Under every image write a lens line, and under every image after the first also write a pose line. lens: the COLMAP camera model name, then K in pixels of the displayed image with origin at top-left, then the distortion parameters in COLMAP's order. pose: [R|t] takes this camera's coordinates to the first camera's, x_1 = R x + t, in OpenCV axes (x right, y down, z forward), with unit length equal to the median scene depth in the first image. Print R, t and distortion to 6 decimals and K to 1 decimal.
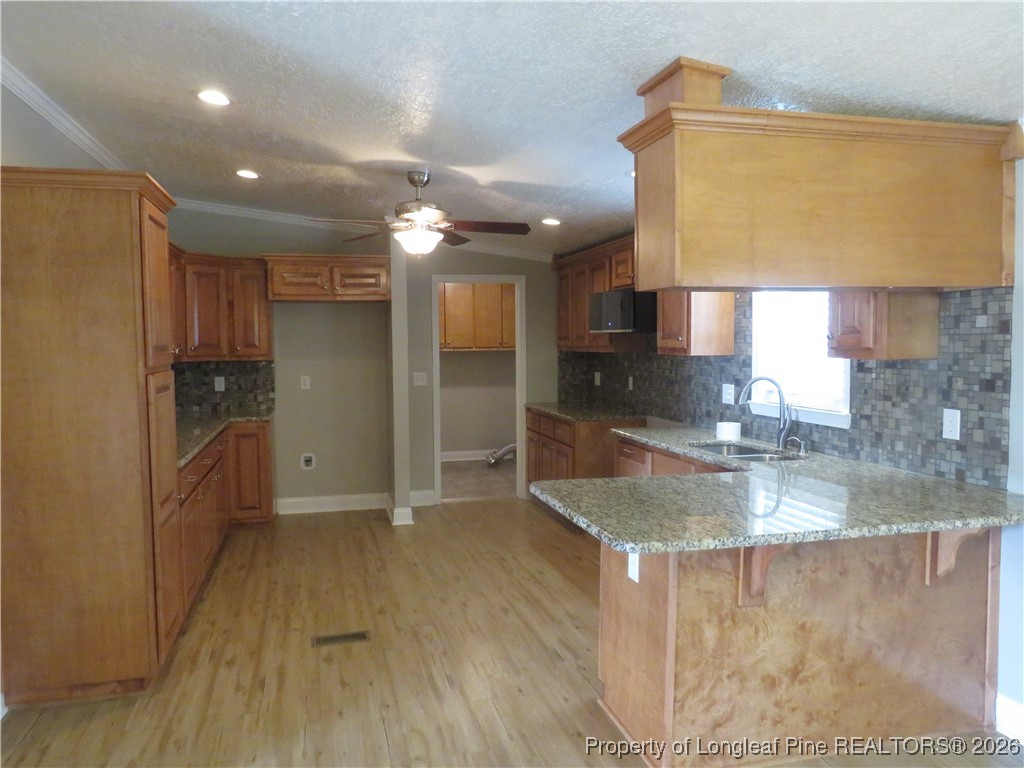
lens RADIAL K [[711.1, 0, 509.5], [0, 711.1, 379.7], [0, 0, 1]] dist [-0.034907, 0.006039]
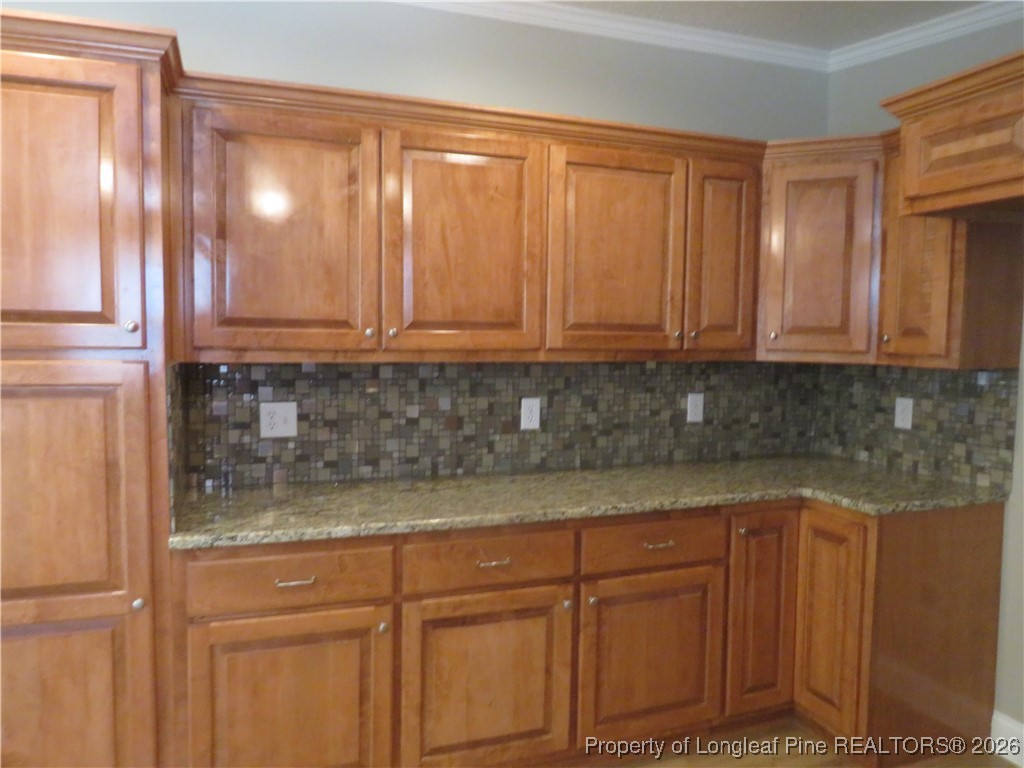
lens RADIAL K [[711.1, 0, 510.4], [0, 711.1, 381.5], [0, 0, 1]] dist [-0.034907, 0.006039]
pose [[0.092767, 0.071823, -0.993094, 0.034922], [-0.066276, 0.995628, 0.065815, -0.029166], [0.993480, 0.059713, 0.097122, 0.690410]]
